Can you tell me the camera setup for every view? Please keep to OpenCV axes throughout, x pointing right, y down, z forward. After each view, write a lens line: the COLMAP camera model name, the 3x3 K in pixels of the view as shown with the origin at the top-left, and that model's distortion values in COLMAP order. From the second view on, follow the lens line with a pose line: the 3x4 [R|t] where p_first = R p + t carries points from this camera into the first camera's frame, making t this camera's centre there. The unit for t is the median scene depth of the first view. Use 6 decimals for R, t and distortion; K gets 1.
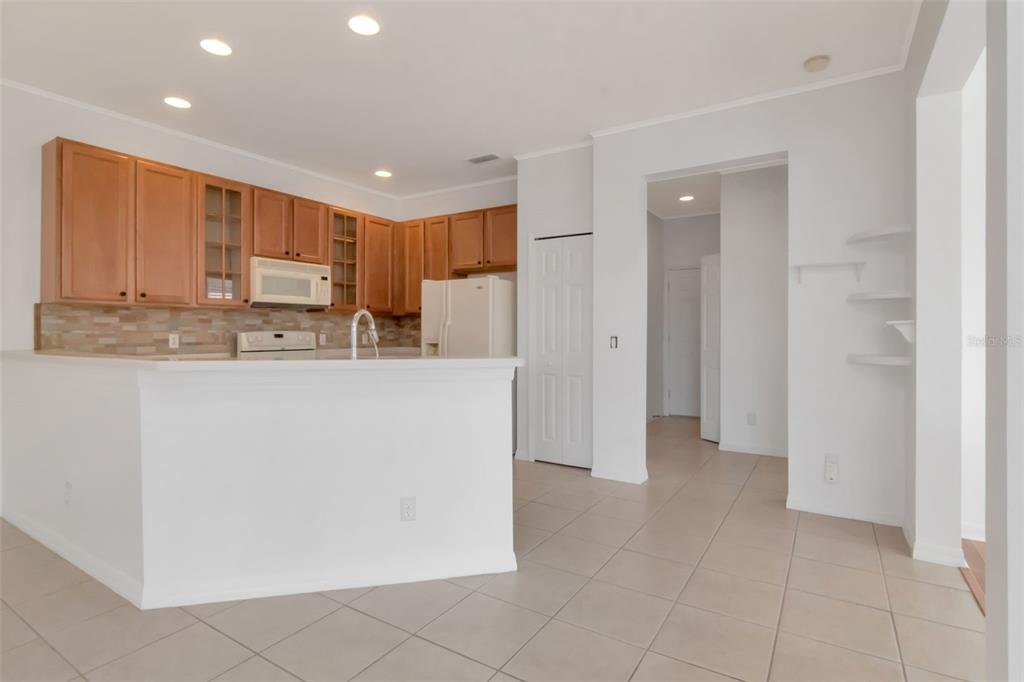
lens RADIAL K [[516.1, 0, 513.7], [0, 516.1, 330.0], [0, 0, 1]] dist [-0.002582, -0.000629]
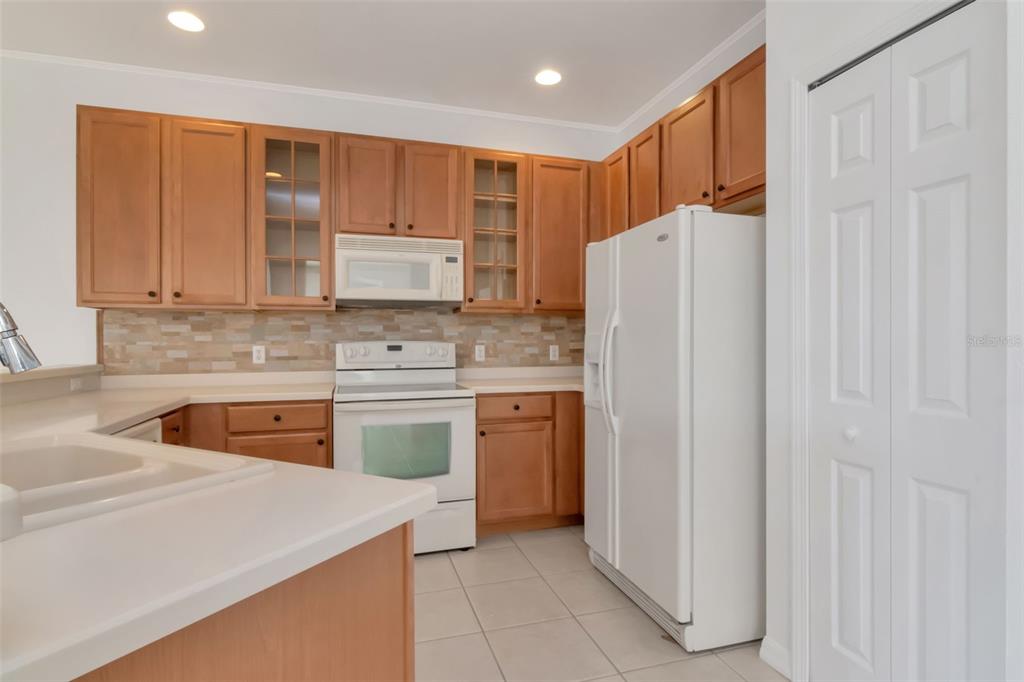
lens RADIAL K [[518.7, 0, 512.0], [0, 518.7, 341.0], [0, 0, 1]] dist [-0.000380, -0.001062]
pose [[0.757790, -0.004171, -0.652486, 0.131010], [0.006220, 0.999980, 0.000832, 0.002646], [0.652469, -0.004689, 0.757801, 0.622541]]
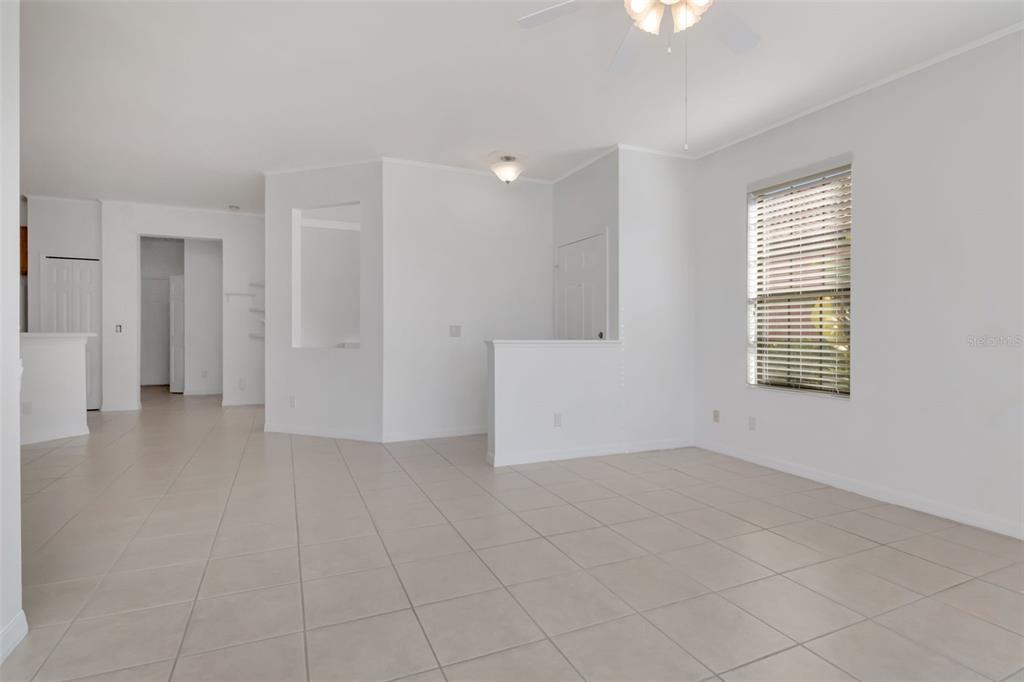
lens RADIAL K [[518.7, 0, 512.0], [0, 518.7, 341.0], [0, 0, 1]] dist [-0.000380, -0.001062]
pose [[0.562660, -0.013919, 0.826571, -0.459951], [-0.009257, 0.999689, 0.023136, 0.012144], [-0.826637, -0.020670, 0.562356, -0.966170]]
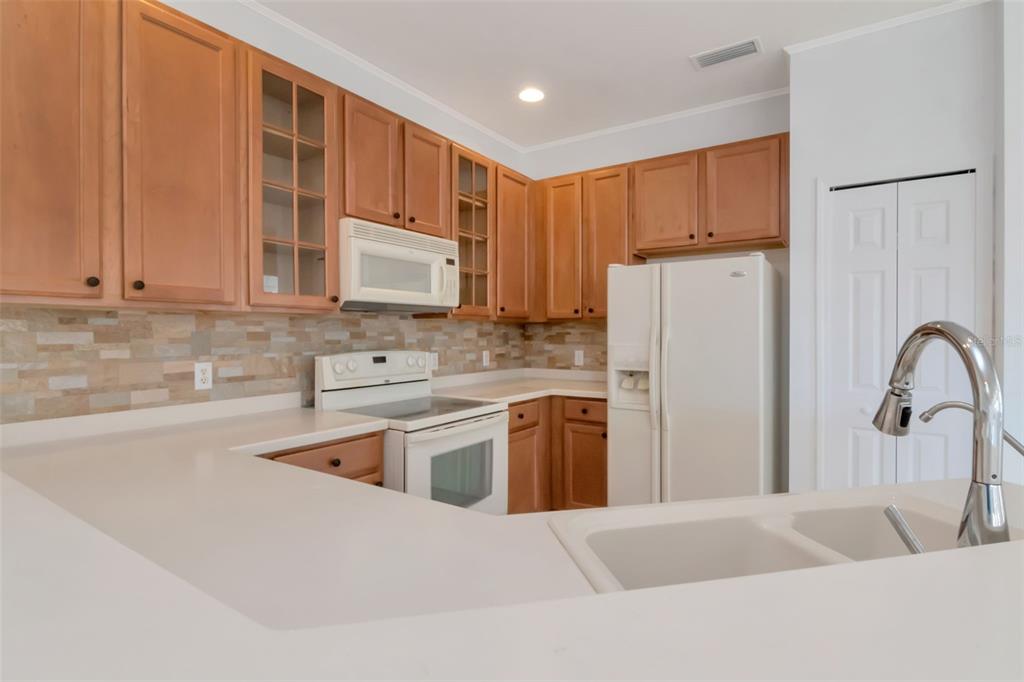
lens RADIAL K [[510.3, 0, 520.0], [0, 510.3, 336.5], [0, 0, 1]] dist [-0.006423, -0.001914]
pose [[0.999853, -0.002262, -0.017004, -0.310882], [0.002425, 0.999951, 0.009570, -0.021442], [0.016982, -0.009610, 0.999810, 0.462288]]
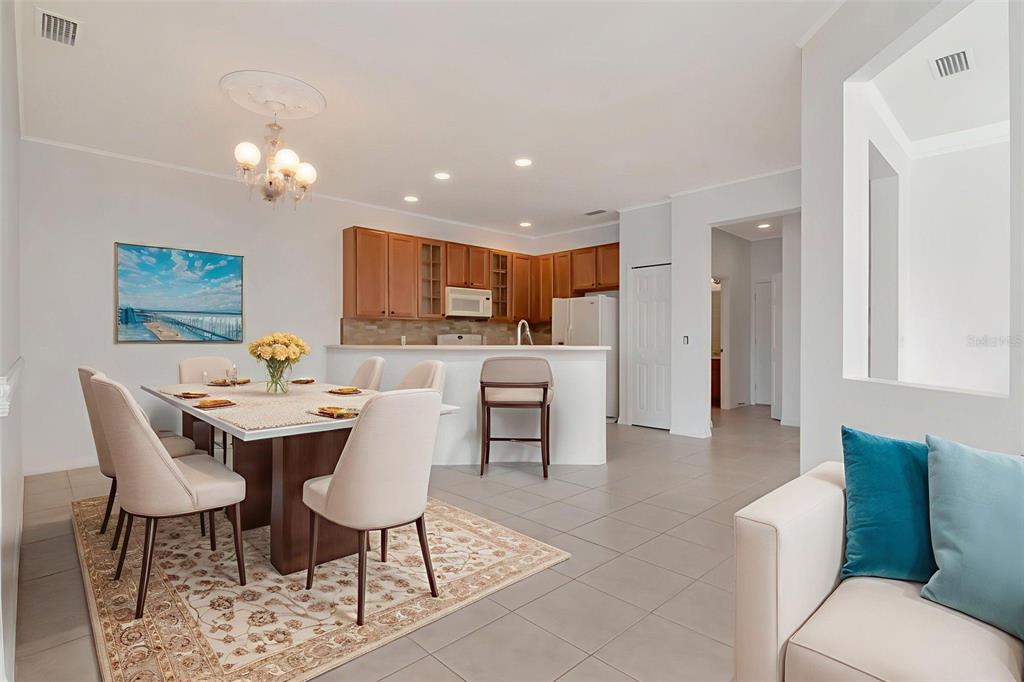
lens RADIAL K [[507.2, 0, 512.0], [0, 507.2, 341.0], [0, 0, 1]] dist [-0.003080, -0.000993]
pose [[0.969254, -0.001322, -0.246059, 0.069291], [0.003092, 0.999972, 0.006809, 0.013799], [0.246043, -0.007361, 0.969231, -0.455007]]
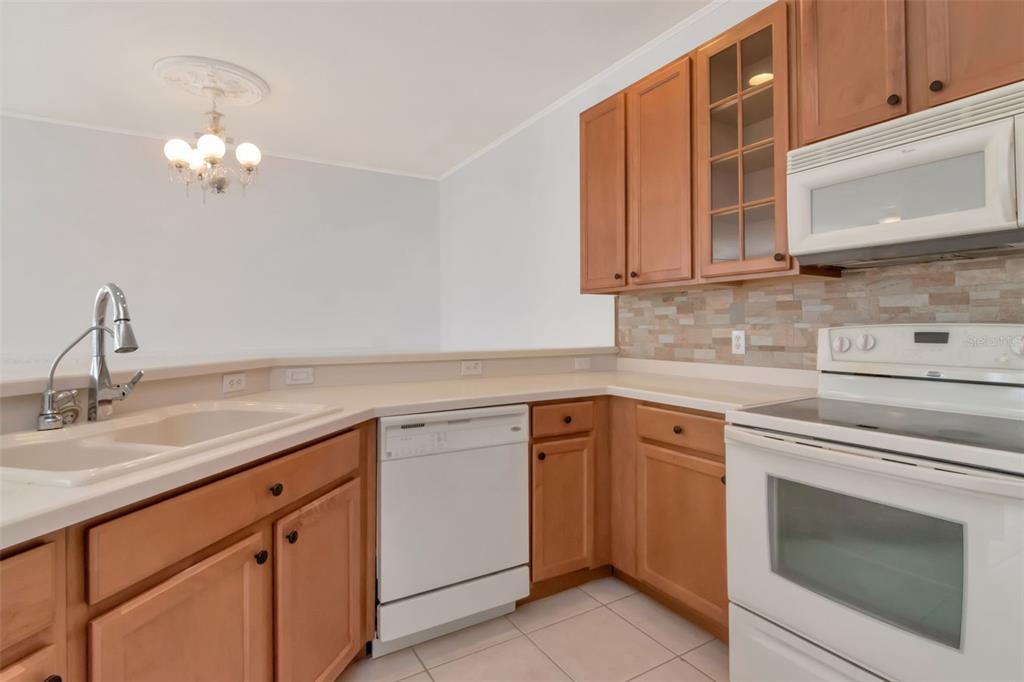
lens RADIAL K [[510.1, 0, 510.8], [0, 510.1, 319.6], [0, 0, 1]] dist [-0.013569, -0.001177]
pose [[-0.452640, -0.011353, -0.891621, -0.020255], [0.007162, 0.999840, -0.016367, 0.003242], [0.891665, -0.013794, -0.452487, 0.976940]]
